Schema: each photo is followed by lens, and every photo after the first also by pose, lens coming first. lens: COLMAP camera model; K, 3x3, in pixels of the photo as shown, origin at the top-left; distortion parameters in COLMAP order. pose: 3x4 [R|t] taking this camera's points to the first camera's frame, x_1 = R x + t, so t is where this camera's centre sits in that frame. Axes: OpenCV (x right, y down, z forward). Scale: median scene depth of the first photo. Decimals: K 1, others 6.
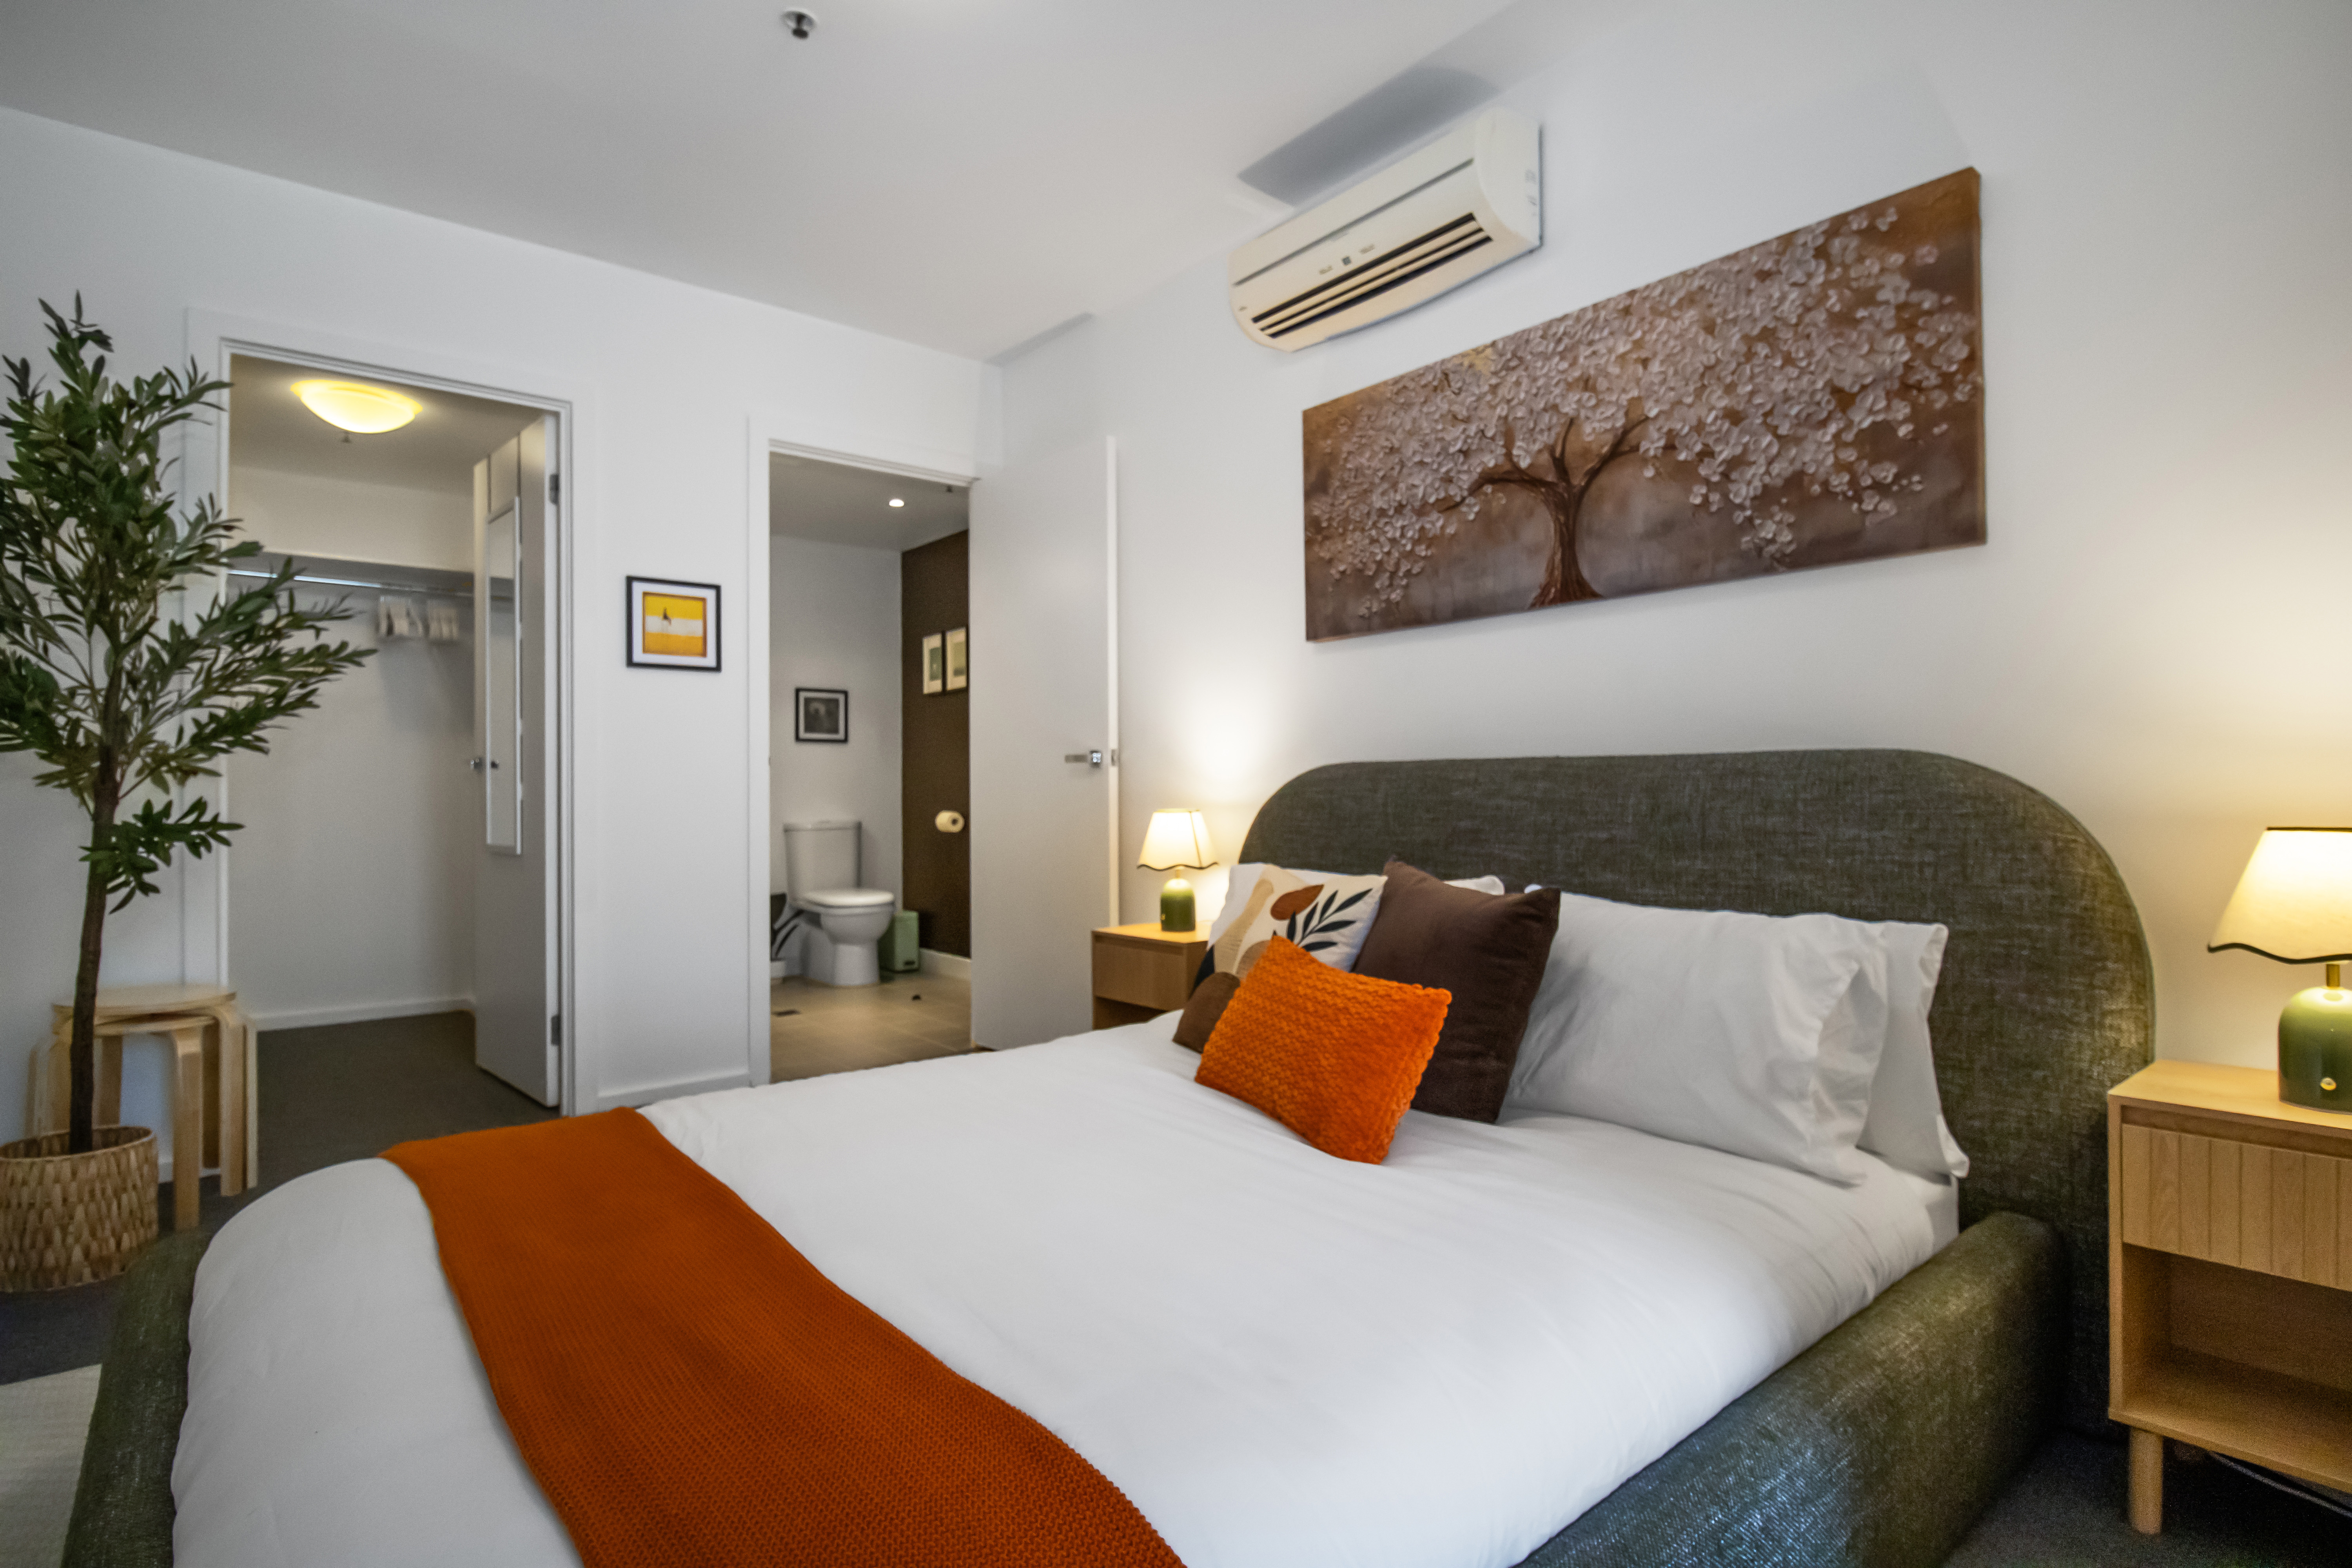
lens RADIAL K [[1138.4, 0, 1169.4], [0, 1138.4, 783.0], [0, 0, 1]] dist [0.014329, -0.008667]
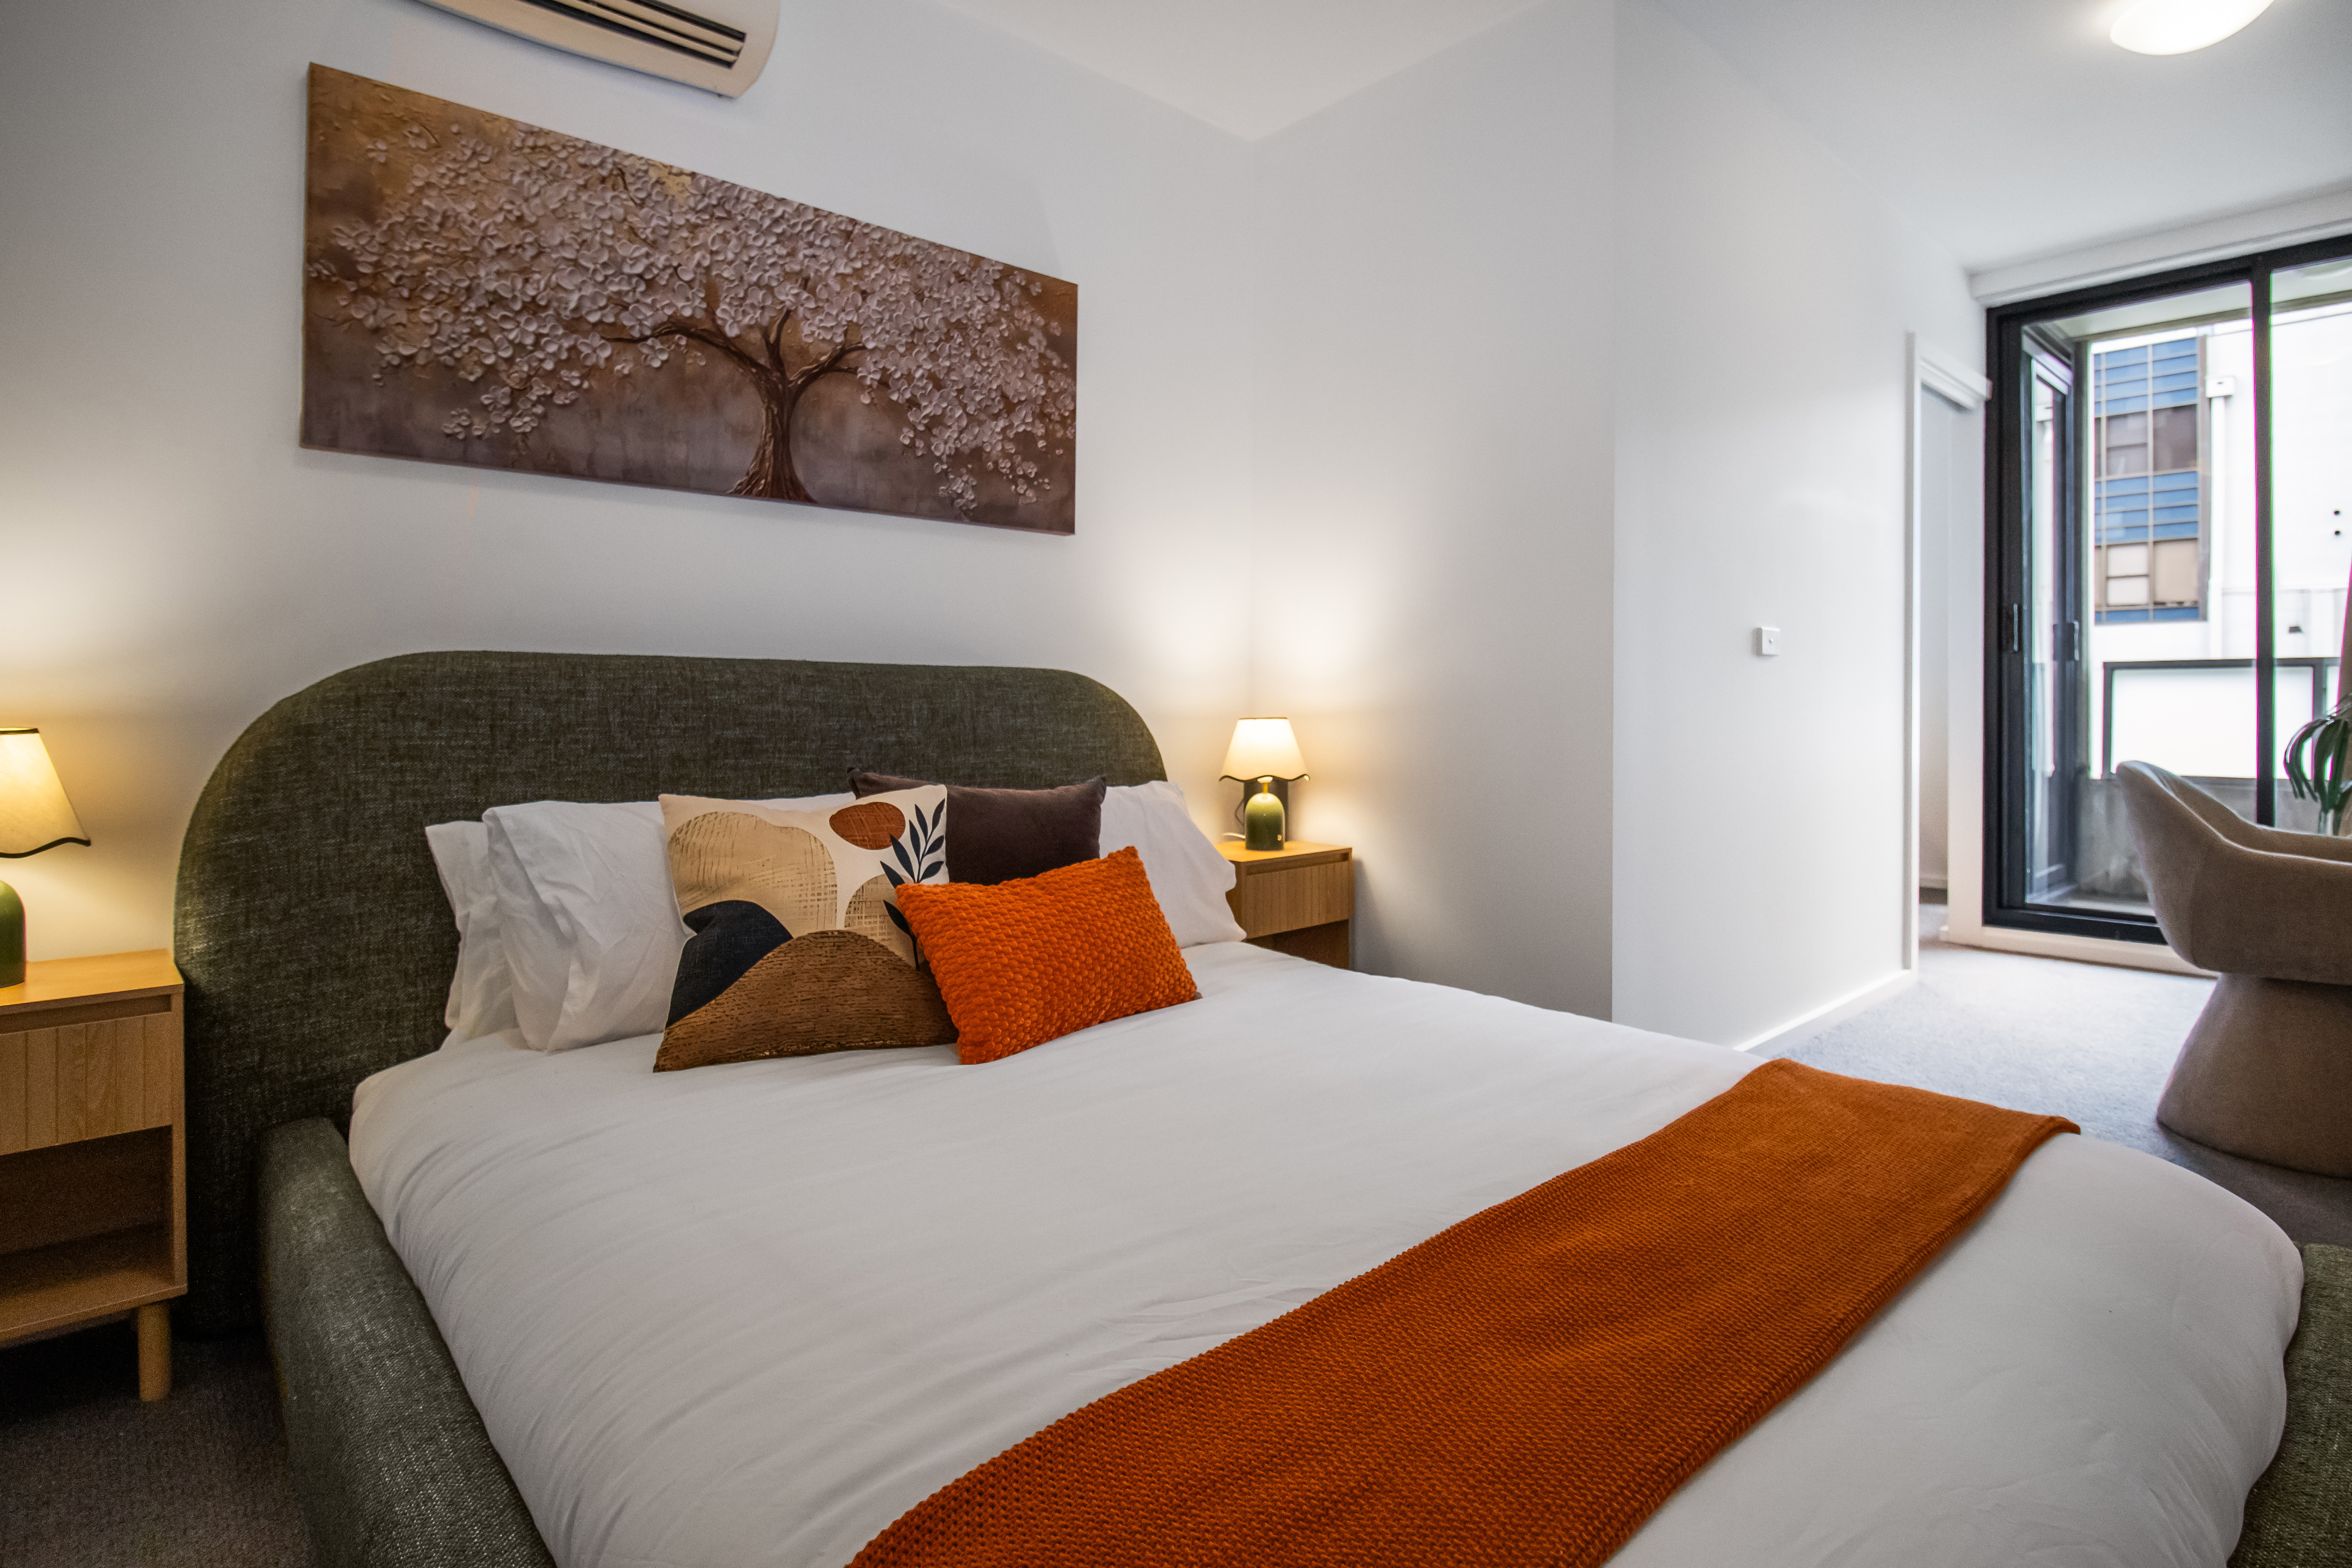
lens RADIAL K [[1204.4, 0, 1161.8], [0, 1204.4, 718.0], [0, 0, 1]] dist [-0.015003, -0.003792]
pose [[-0.044582, -0.003129, 0.999001, -0.743237], [-0.008644, 0.999959, 0.002746, 0.021449], [-0.998968, -0.008513, -0.044607, 0.801720]]
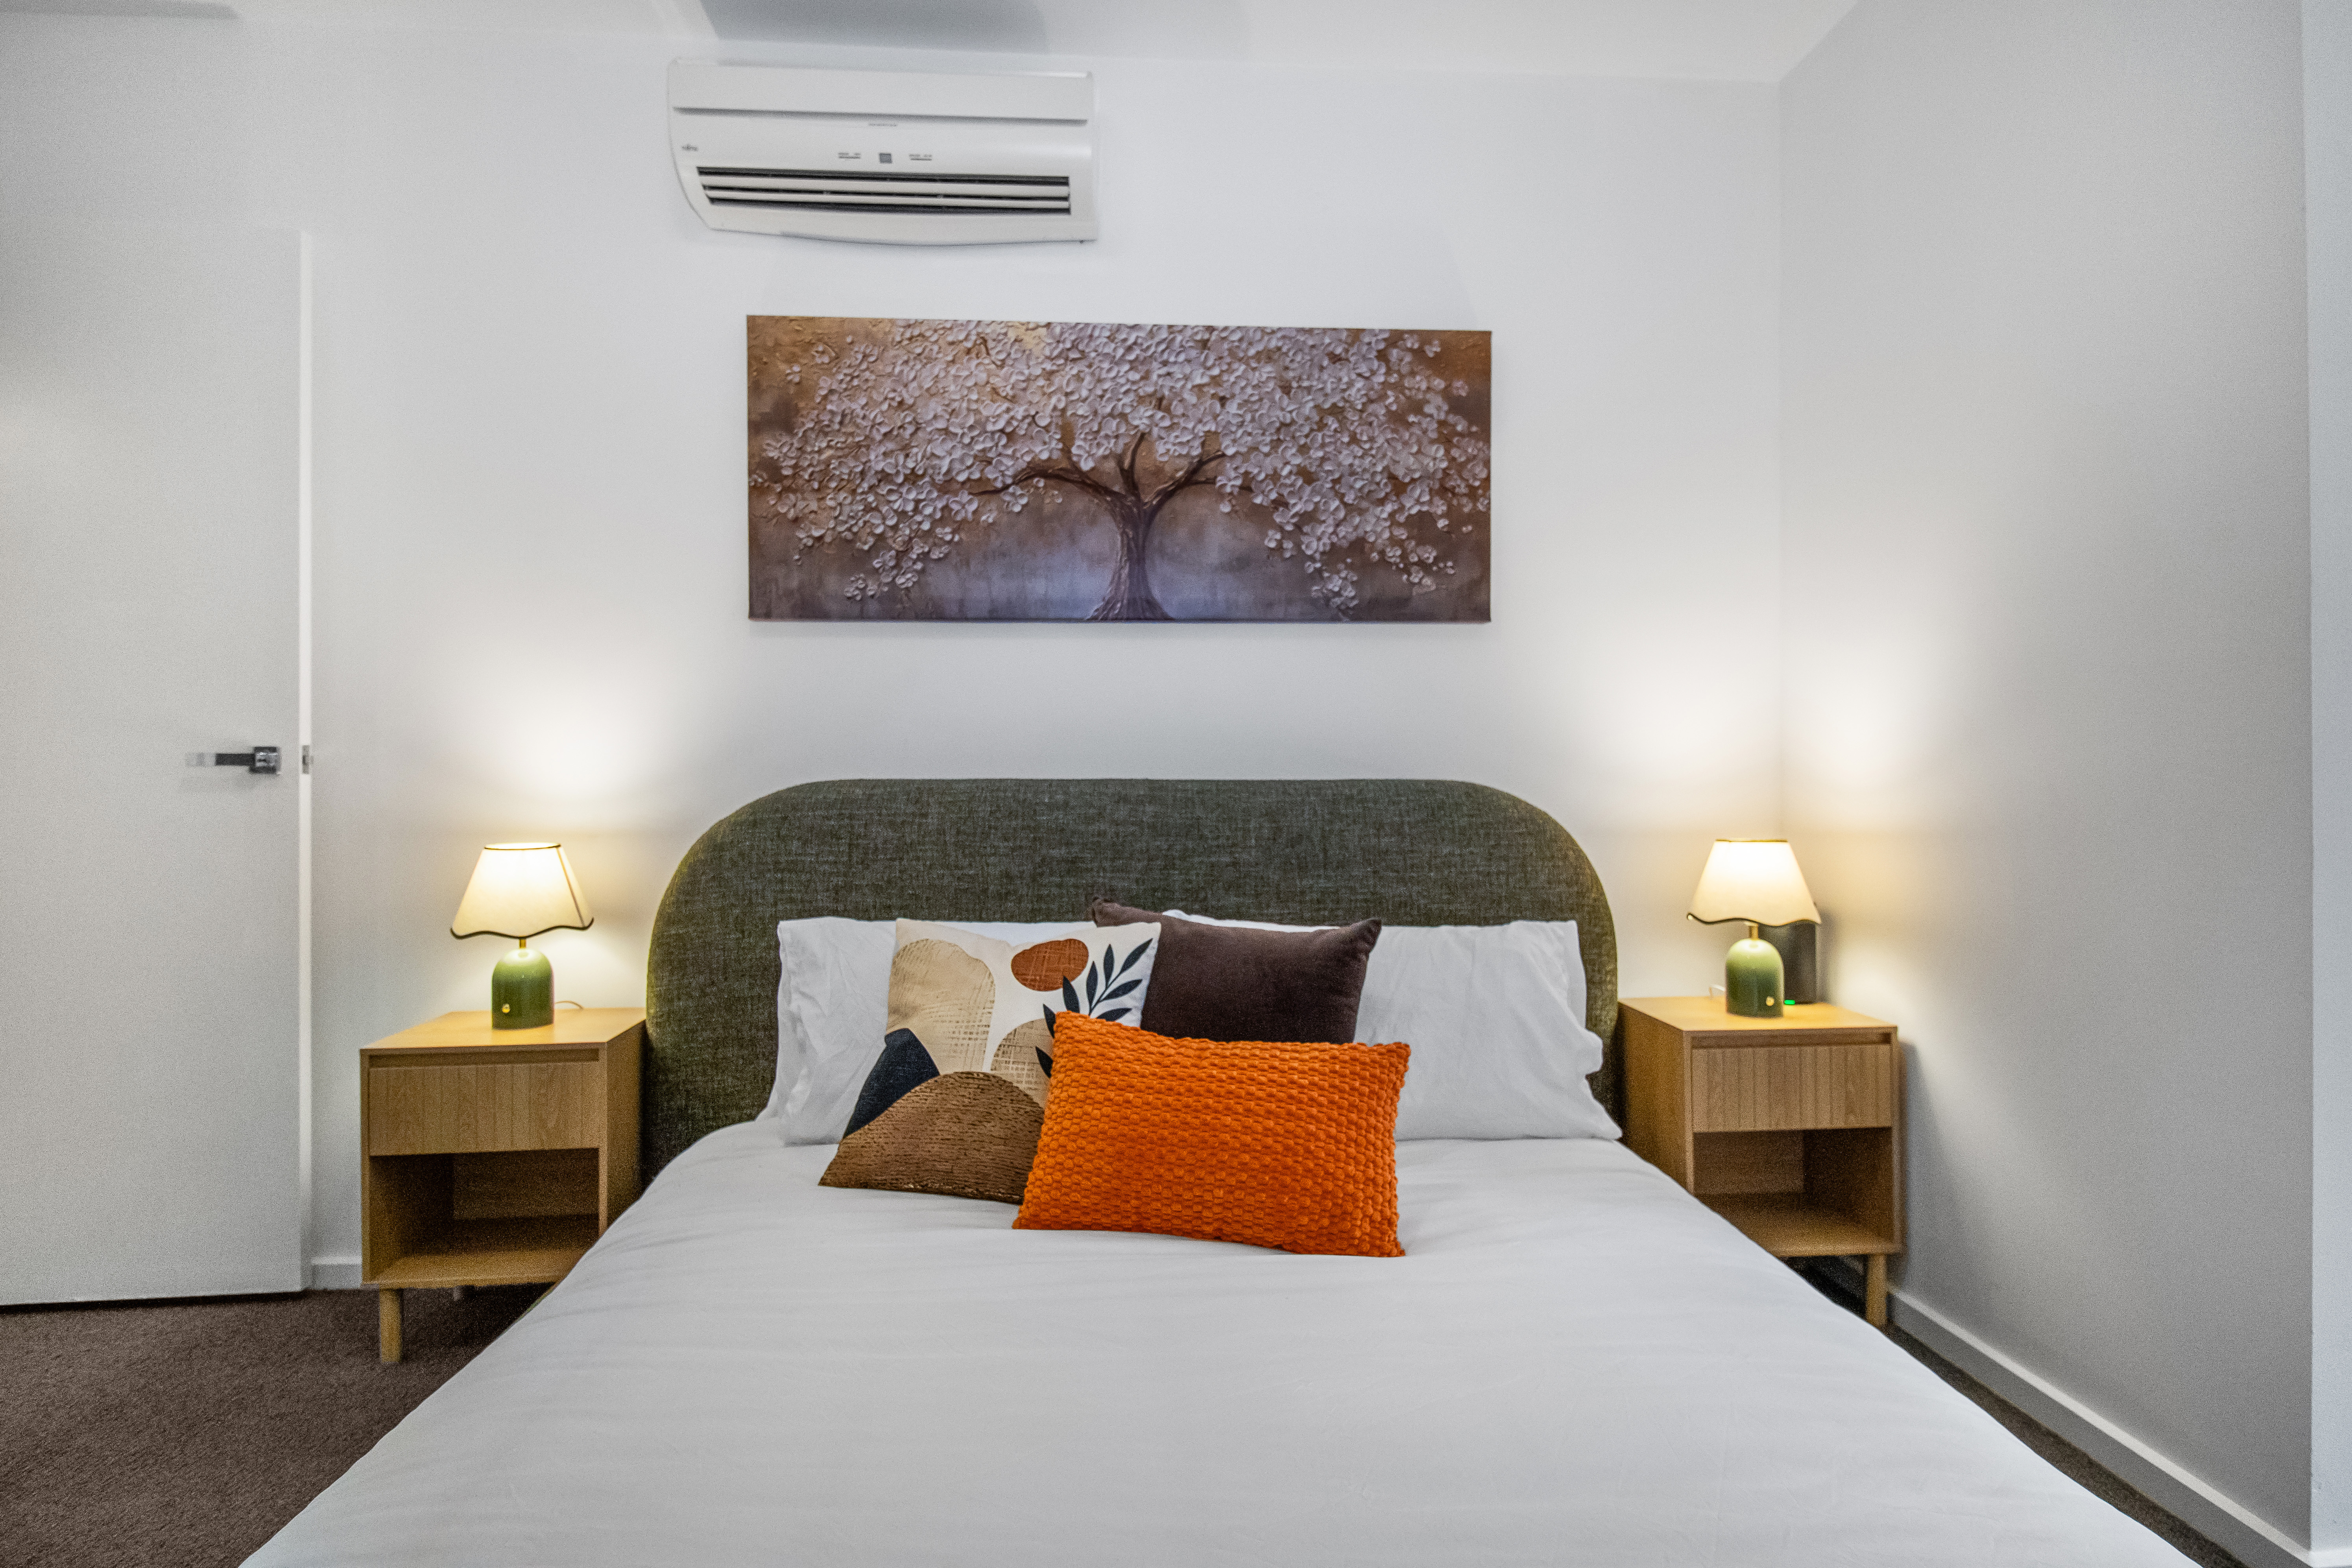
lens RADIAL K [[1138.5, 0, 1157.8], [0, 1138.5, 777.9], [0, 0, 1]] dist [0.014329, -0.008667]
pose [[0.587915, 0.005017, 0.808907, -0.473078], [-0.006213, 0.999979, -0.001686, -0.024214], [-0.808899, -0.004034, 0.587934, 0.456010]]
